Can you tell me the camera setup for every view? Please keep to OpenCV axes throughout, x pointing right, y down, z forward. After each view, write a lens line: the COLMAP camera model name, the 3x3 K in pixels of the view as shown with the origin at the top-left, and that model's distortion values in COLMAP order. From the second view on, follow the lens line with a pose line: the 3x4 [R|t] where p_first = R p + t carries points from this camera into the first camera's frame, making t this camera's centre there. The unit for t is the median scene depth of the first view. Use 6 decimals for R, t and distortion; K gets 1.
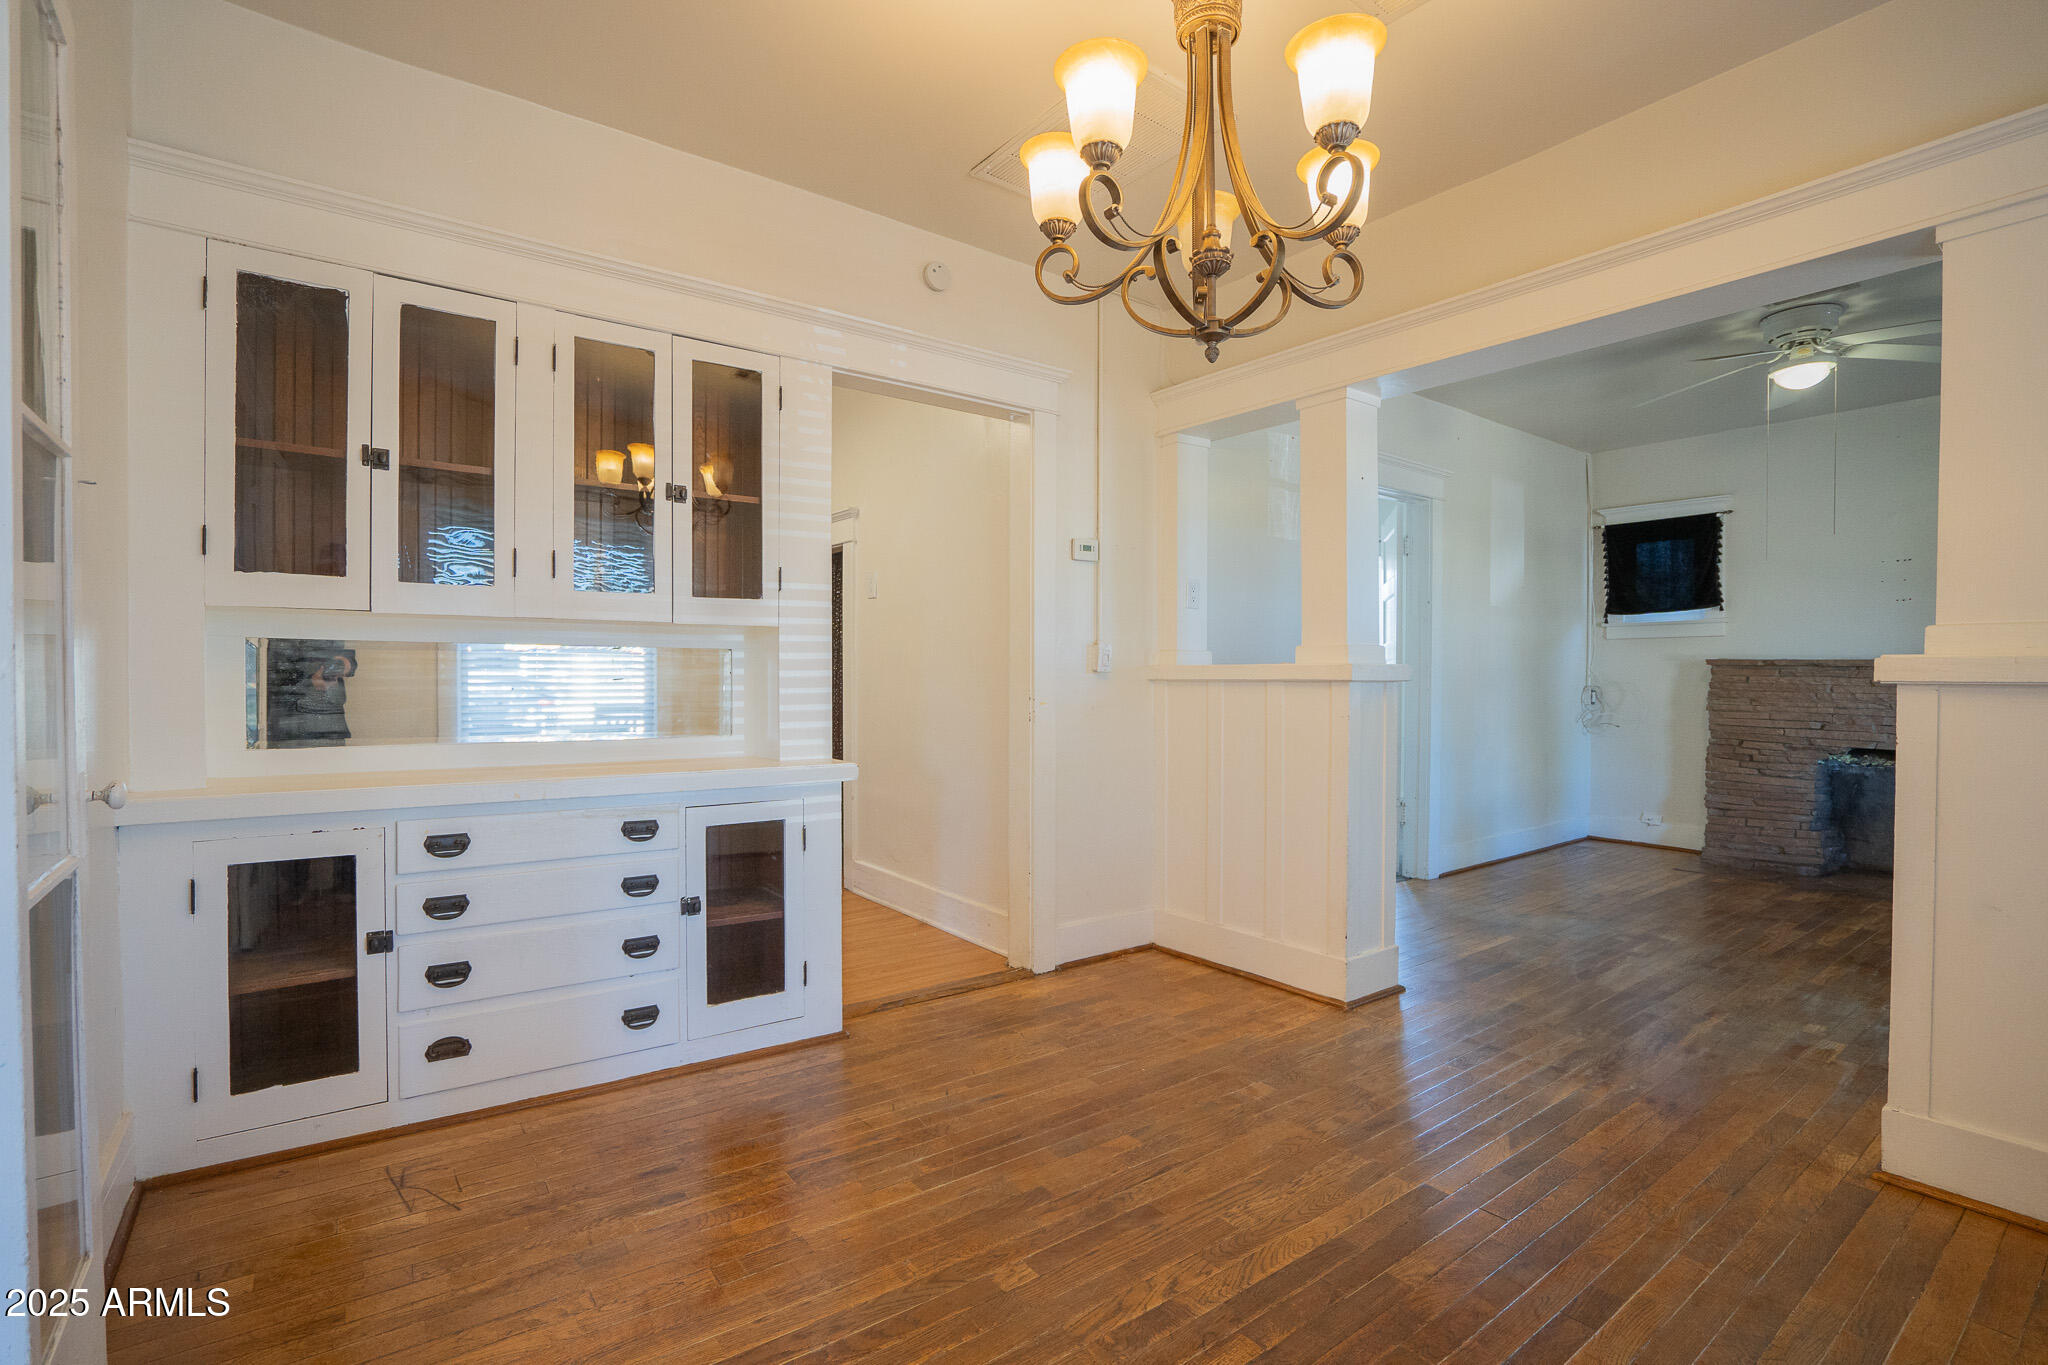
lens RADIAL K [[939.9, 0, 1015.4], [0, 939.9, 682.5], [0, 0, 1]] dist [-0.034511, 0.005222]
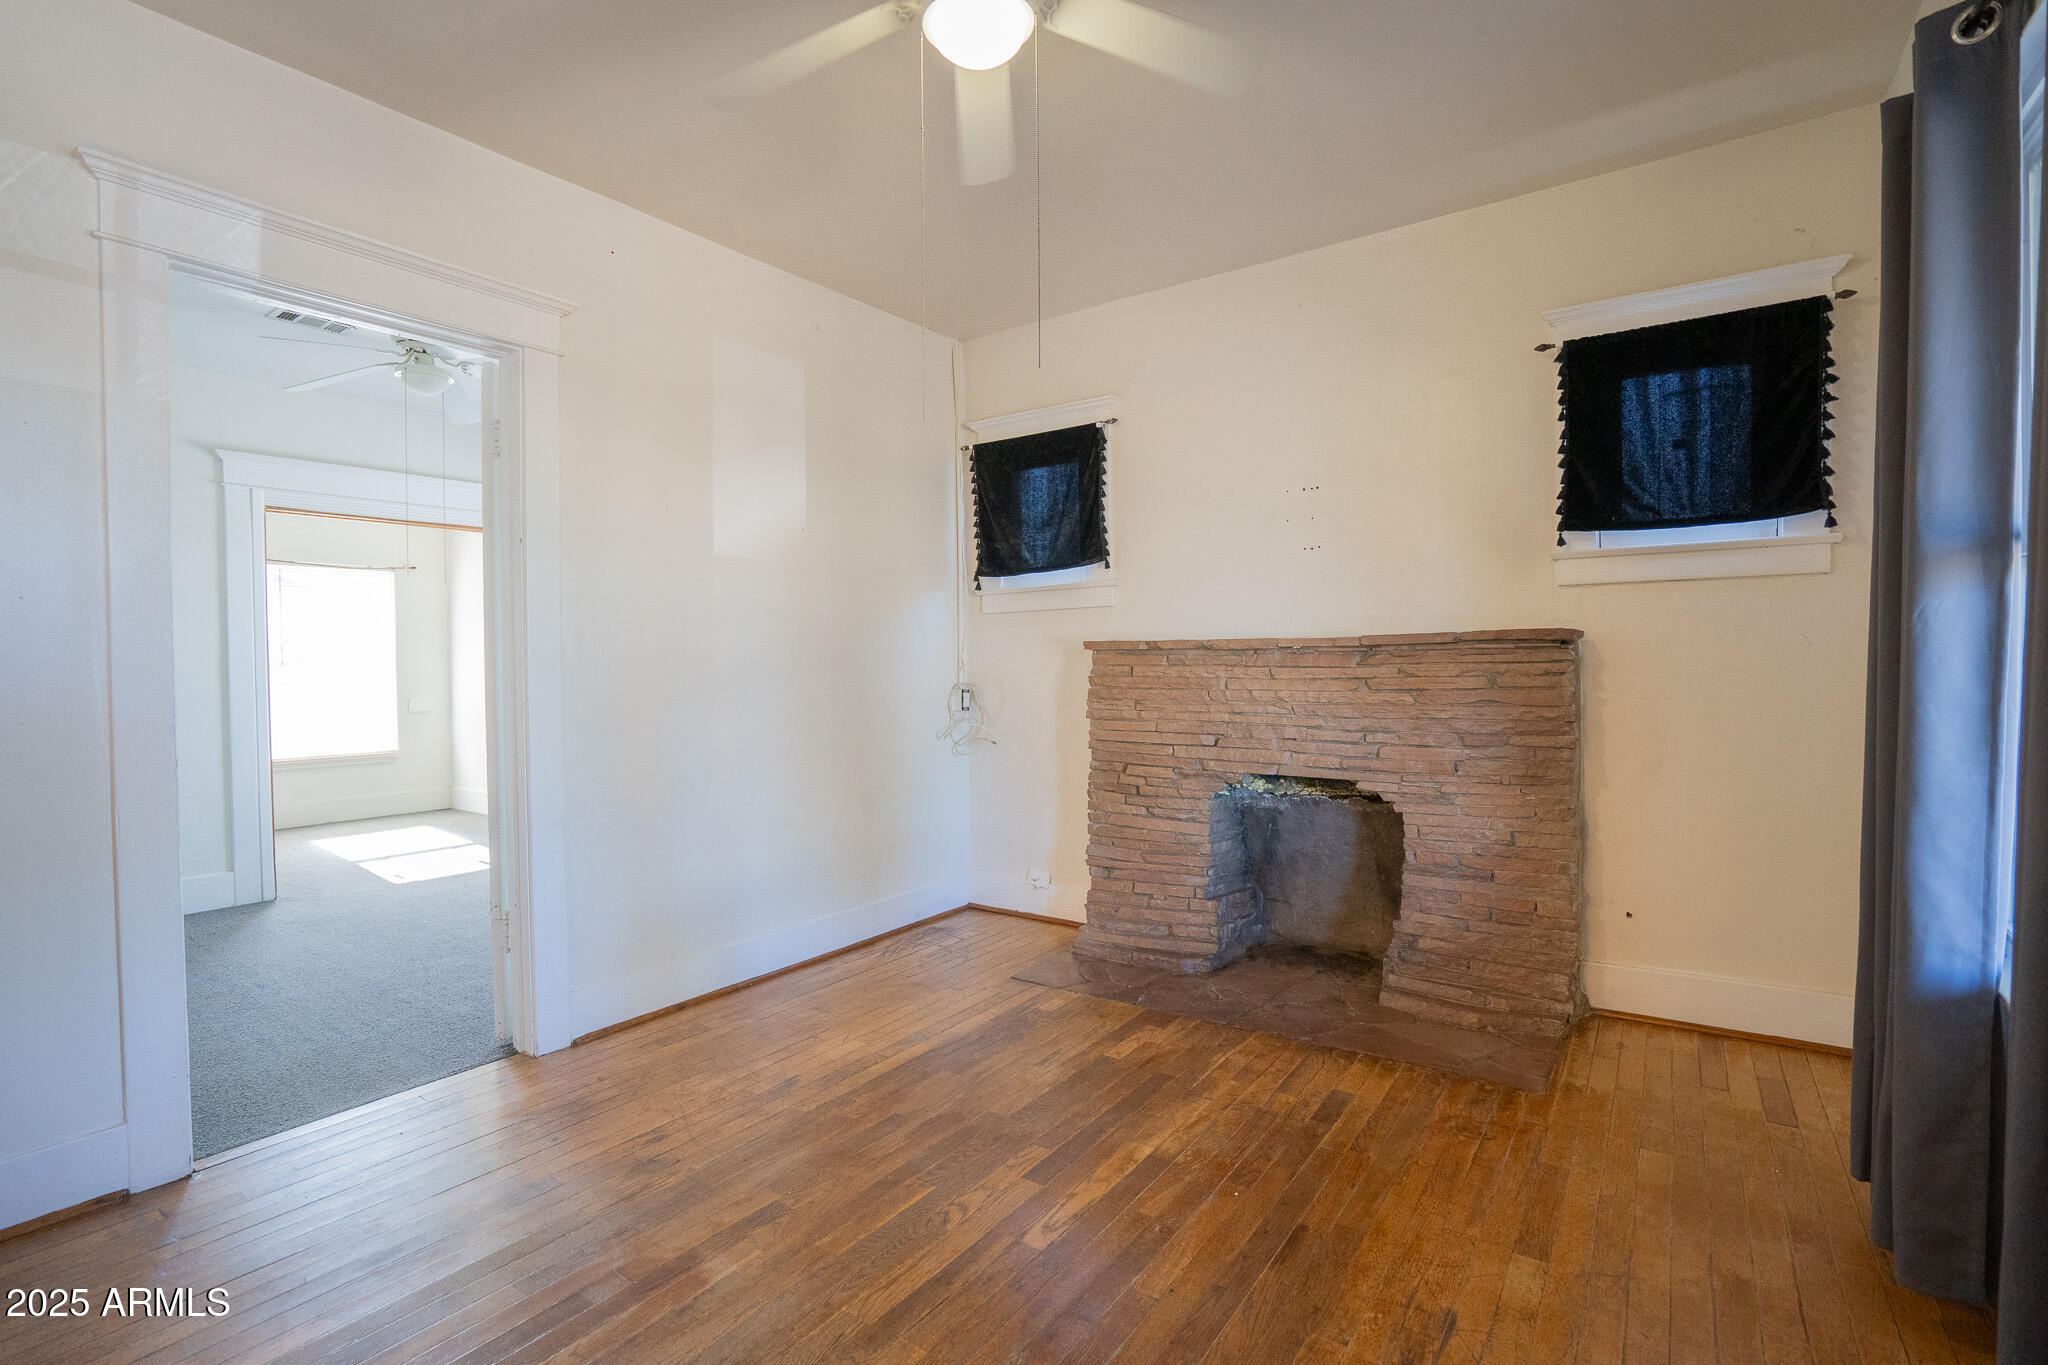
lens RADIAL K [[939.9, 0, 1031.8], [0, 939.9, 681.3], [0, 0, 1]] dist [-0.034511, 0.005222]
pose [[0.953667, -0.023434, 0.299949, 0.513716], [0.021168, 0.999718, 0.010800, -0.004722], [-0.300117, -0.003950, 0.953894, 0.370972]]
